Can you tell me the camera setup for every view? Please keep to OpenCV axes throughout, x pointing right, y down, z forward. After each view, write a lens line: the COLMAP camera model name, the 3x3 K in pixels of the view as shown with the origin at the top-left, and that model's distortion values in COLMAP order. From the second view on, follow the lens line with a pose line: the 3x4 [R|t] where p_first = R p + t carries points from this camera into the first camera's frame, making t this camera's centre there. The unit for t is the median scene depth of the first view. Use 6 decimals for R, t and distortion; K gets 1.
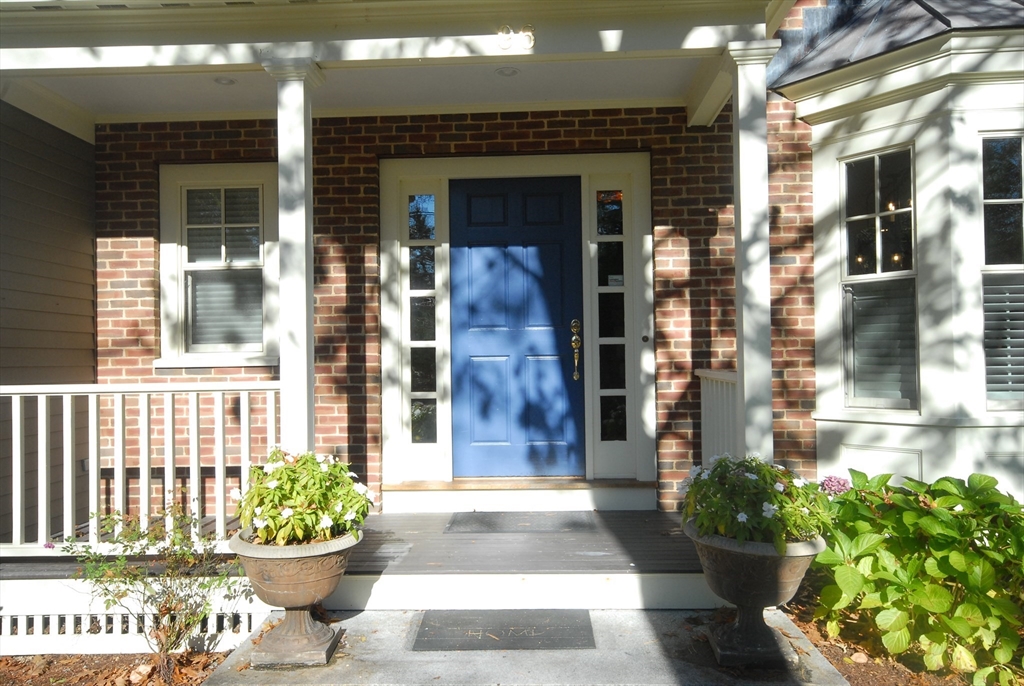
lens RADIAL K [[757.5, 0, 512.0], [0, 757.5, 348.7], [0, 0, 1]] dist [0.004995, 0.002548]
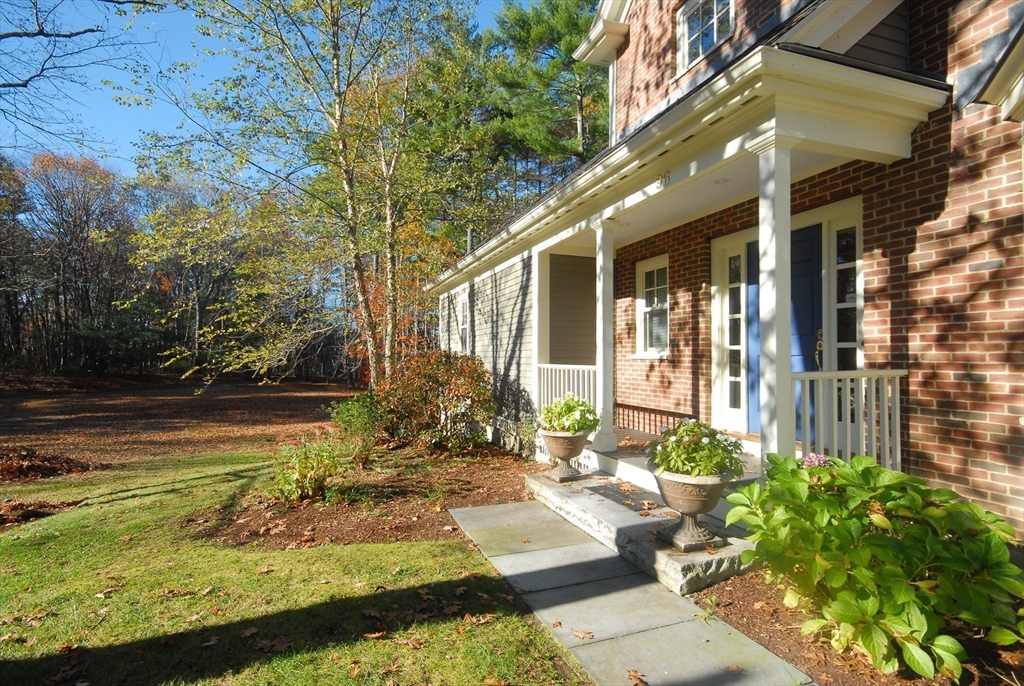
lens RADIAL K [[508.2, 0, 510.8], [0, 508.2, 344.6], [0, 0, 1]] dist [0.000551, 0.000084]
pose [[0.378003, -0.005898, -0.925786, 0.735172], [0.008510, 0.999960, -0.002896, -0.013724], [0.925765, -0.006784, 0.378038, 0.148454]]
